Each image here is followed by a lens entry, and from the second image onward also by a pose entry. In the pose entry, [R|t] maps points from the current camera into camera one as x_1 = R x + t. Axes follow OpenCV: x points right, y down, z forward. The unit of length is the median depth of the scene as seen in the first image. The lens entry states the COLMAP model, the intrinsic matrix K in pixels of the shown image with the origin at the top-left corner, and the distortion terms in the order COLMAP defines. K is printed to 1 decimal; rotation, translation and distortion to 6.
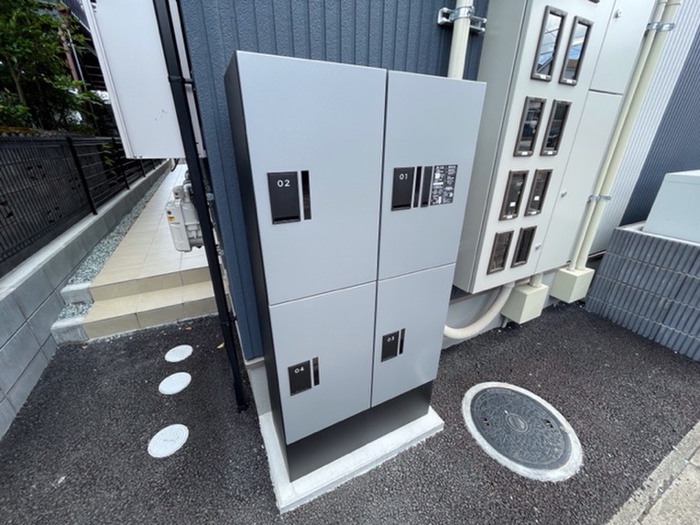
lens RADIAL K [[280.7, 0, 350.0], [0, 280.7, 259.7], [0, 0, 1]] dist [0.001134, -0.000038]
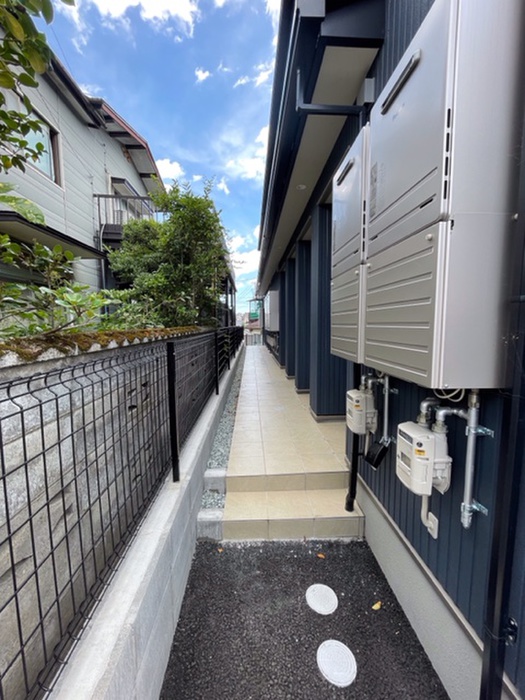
lens RADIAL K [[280.7, 0, 262.6], [0, 280.7, 352.3], [0, 0, 1]] dist [0.001134, -0.000038]
pose [[0.910112, 0.027950, -0.413418, -0.420791], [-0.147126, 0.954510, -0.259355, -0.084686], [0.387362, 0.296867, 0.872823, 0.050695]]
